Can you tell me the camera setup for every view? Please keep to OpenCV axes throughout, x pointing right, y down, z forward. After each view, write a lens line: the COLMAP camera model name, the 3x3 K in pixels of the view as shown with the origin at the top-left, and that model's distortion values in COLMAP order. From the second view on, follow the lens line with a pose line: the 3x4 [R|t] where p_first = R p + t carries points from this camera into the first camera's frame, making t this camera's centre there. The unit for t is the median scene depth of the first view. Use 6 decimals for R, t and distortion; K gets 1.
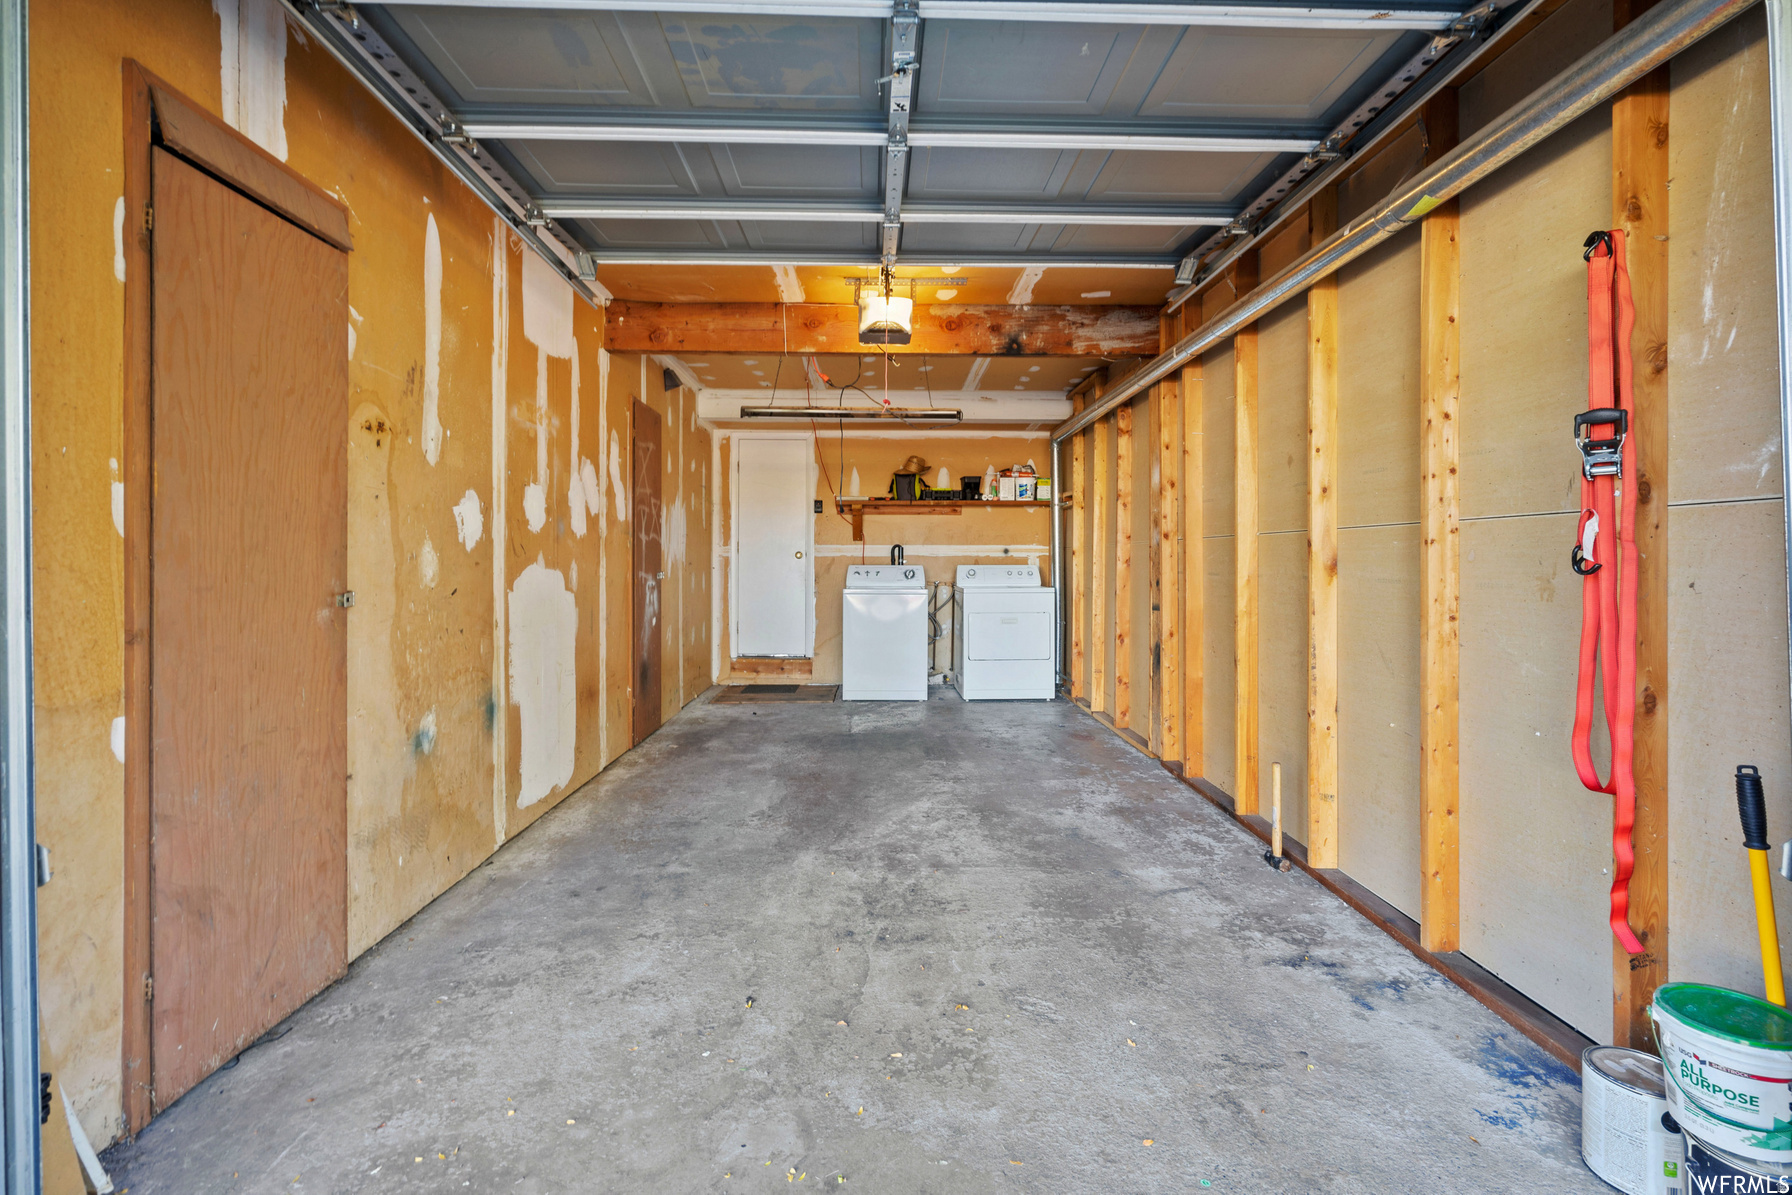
lens RADIAL K [[824.2, 0, 897.9], [0, 824.2, 596.2], [0, 0, 1]] dist [0.010715, -0.001205]
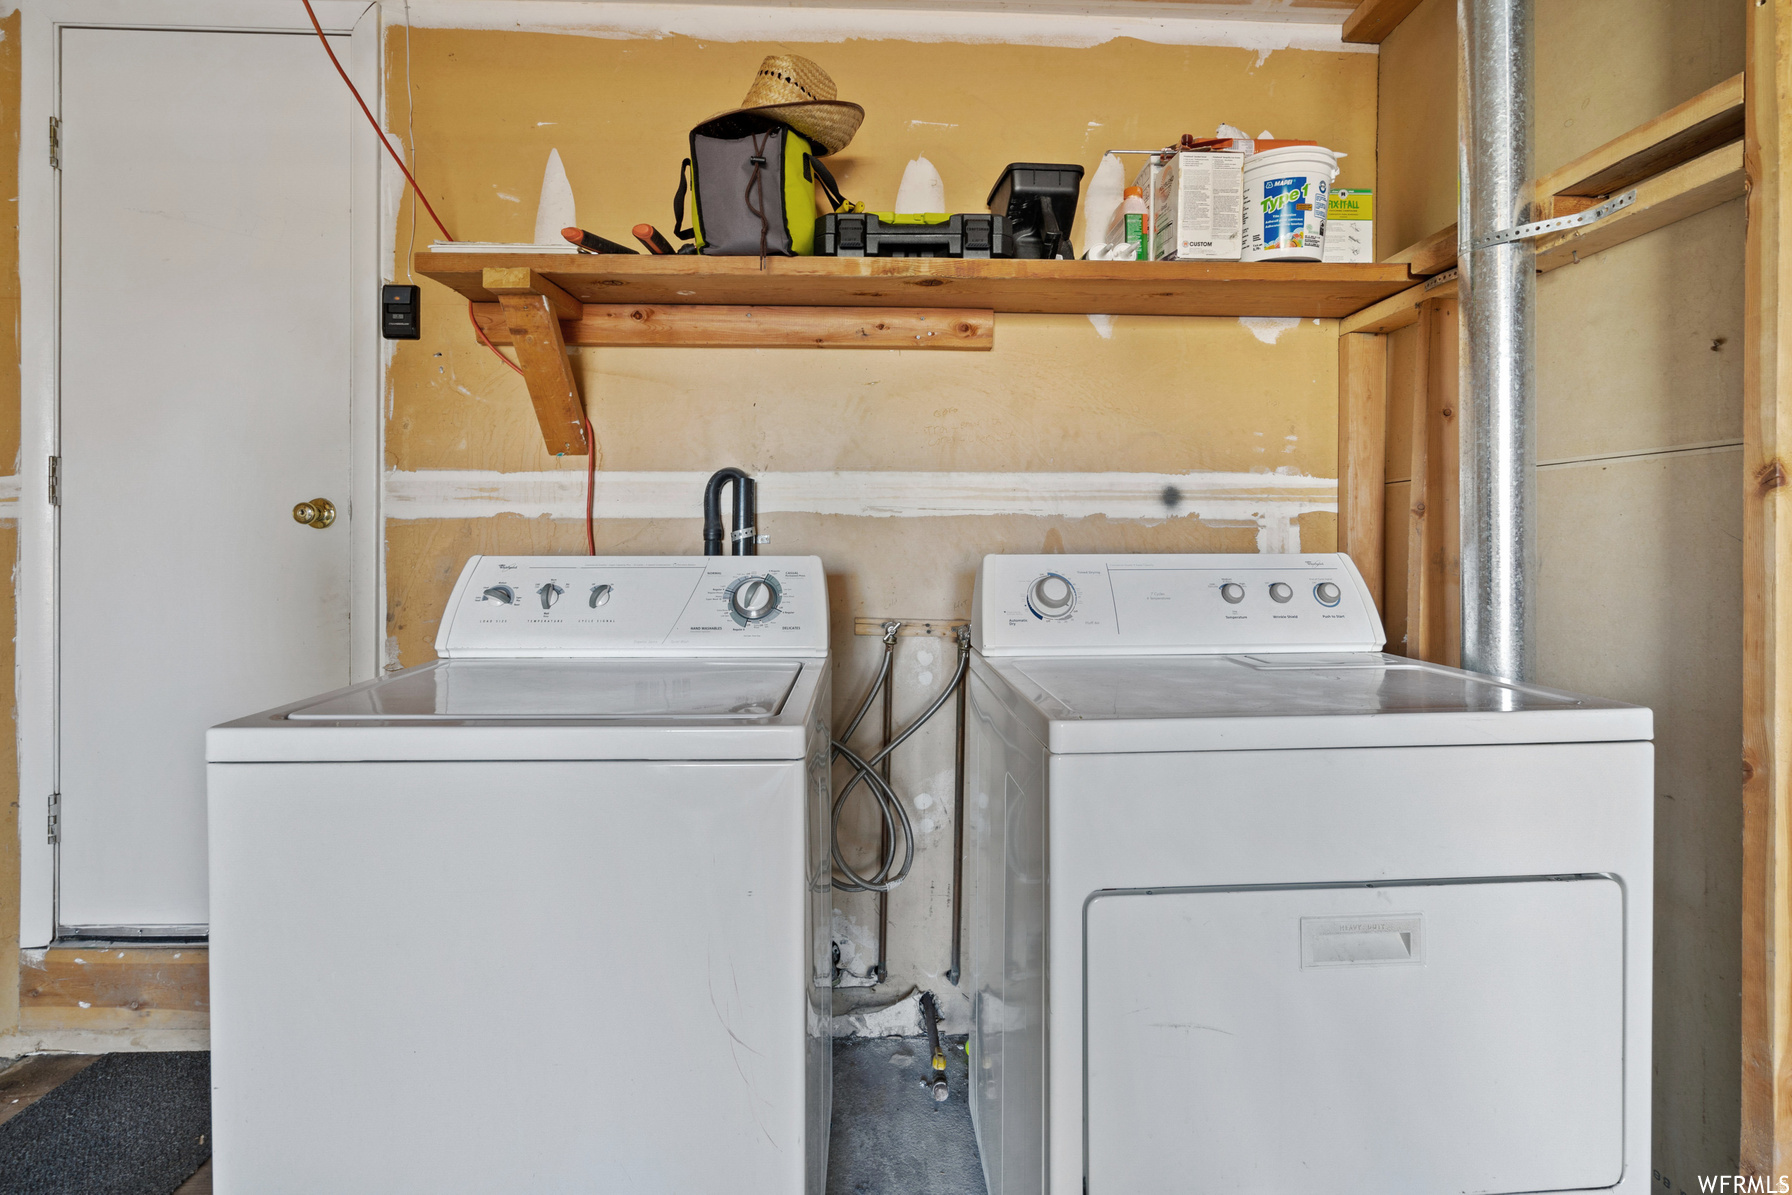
lens RADIAL K [[824.2, 0, 893.9], [0, 824.2, 592.8], [0, 0, 1]] dist [0.010715, -0.001205]
pose [[0.999900, -0.002385, 0.013937, 0.044056], [0.002329, 0.999989, 0.003976, -0.027213], [-0.013946, -0.003943, 0.999895, 0.755912]]
